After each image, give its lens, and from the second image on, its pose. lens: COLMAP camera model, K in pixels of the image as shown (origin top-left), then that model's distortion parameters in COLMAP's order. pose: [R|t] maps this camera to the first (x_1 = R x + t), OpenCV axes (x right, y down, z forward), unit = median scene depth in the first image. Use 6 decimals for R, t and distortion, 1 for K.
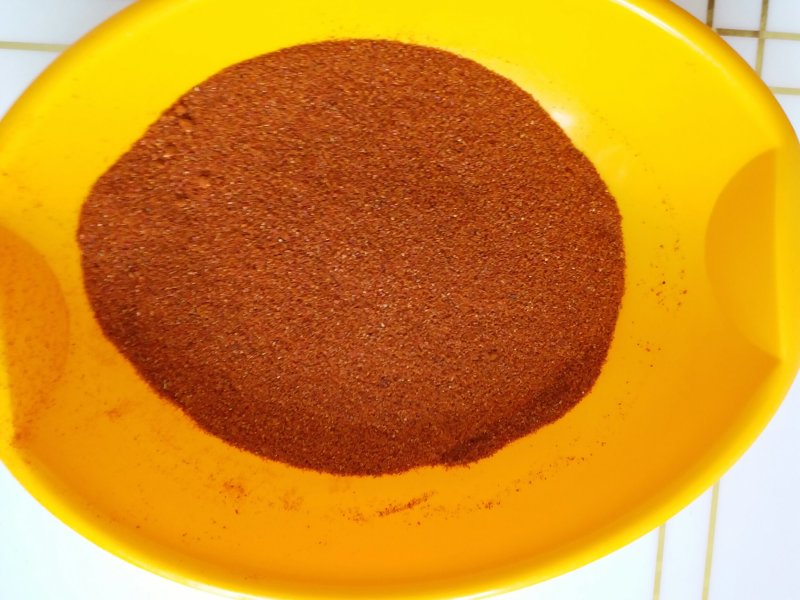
lens RADIAL K [[701.0, 0, 402.9], [0, 701.0, 303.2], [0, 0, 1]] dist [0.040389, -0.070797]
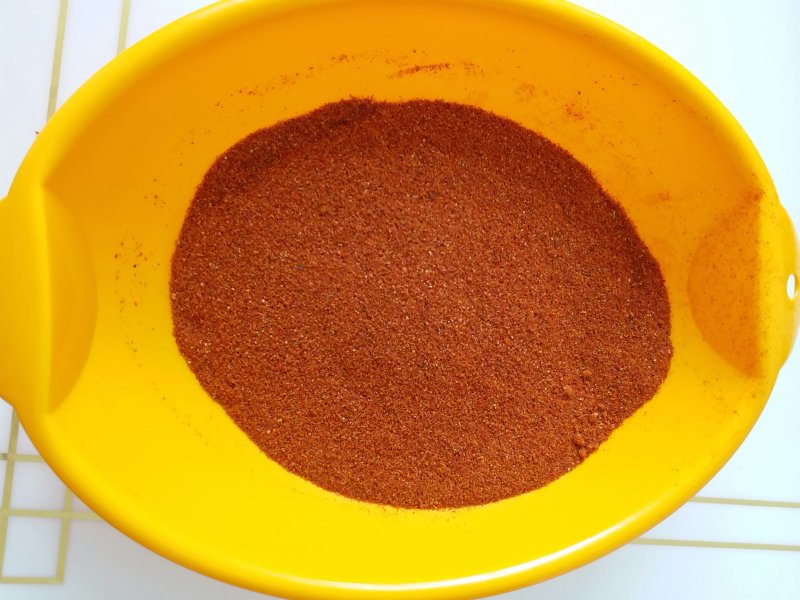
lens RADIAL K [[701.0, 0, 400.8], [0, 701.0, 301.3], [0, 0, 1]] dist [0.040389, -0.070797]
pose [[-0.960223, -0.066771, -0.271135, 0.295217], [0.107327, -0.984654, -0.137610, 0.099226], [-0.257786, -0.161237, 0.952654, -0.010139]]
